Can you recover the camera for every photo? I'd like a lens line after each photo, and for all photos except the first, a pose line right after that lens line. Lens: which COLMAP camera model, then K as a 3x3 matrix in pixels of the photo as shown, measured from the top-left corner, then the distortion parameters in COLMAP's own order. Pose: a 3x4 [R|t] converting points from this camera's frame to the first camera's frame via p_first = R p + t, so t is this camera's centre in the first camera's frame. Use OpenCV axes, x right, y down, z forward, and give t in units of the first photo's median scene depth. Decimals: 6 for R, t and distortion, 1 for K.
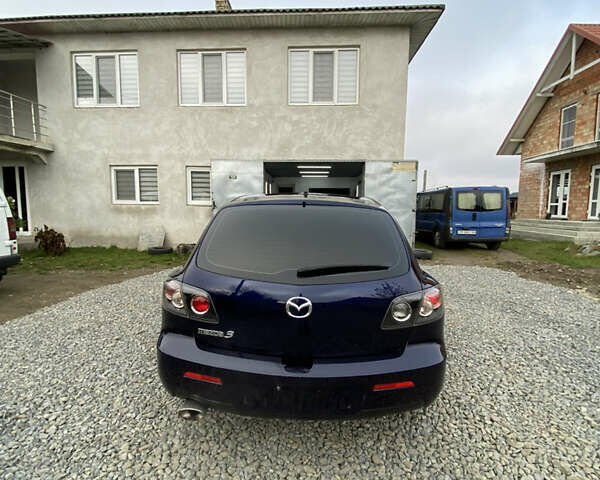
lens RADIAL K [[323.3, 0, 296.5], [0, 323.3, 243.1], [0, 0, 1]] dist [0.020644, -0.018940]
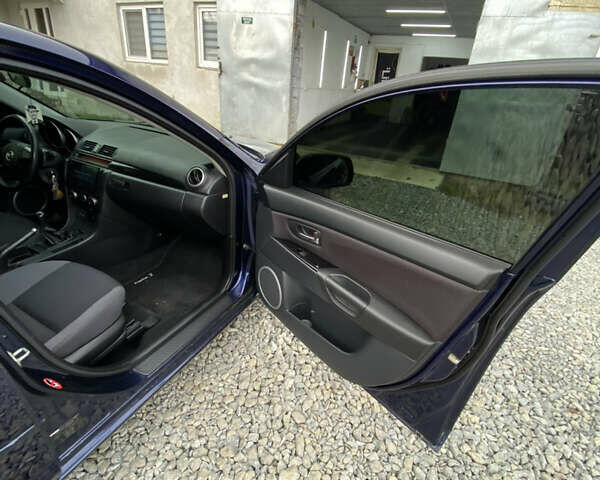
lens RADIAL K [[323.3, 0, 300.4], [0, 323.3, 238.2], [0, 0, 1]] dist [0.020644, -0.018940]
pose [[0.918958, 0.225942, -0.323214, 0.191138], [-0.108940, 0.933151, 0.342580, -0.036480], [0.379010, -0.279605, 0.882141, 0.355034]]
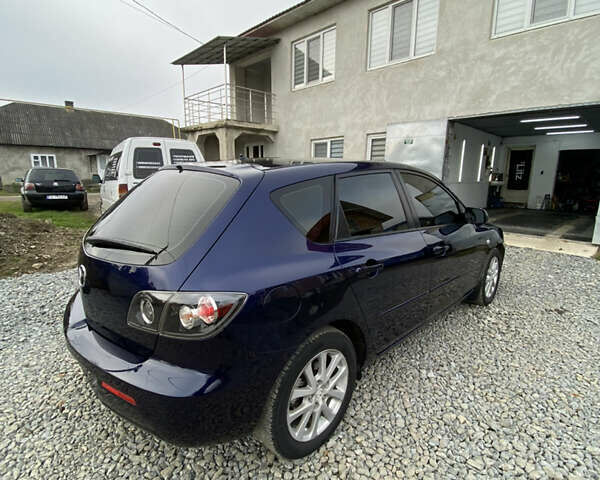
lens RADIAL K [[323.3, 0, 304.3], [0, 323.3, 239.8], [0, 0, 1]] dist [0.020644, -0.018940]
pose [[0.746510, 0.125034, -0.653521, 0.198388], [-0.072755, 0.991635, 0.106617, -0.011876], [0.661385, -0.032043, 0.749362, 0.132418]]
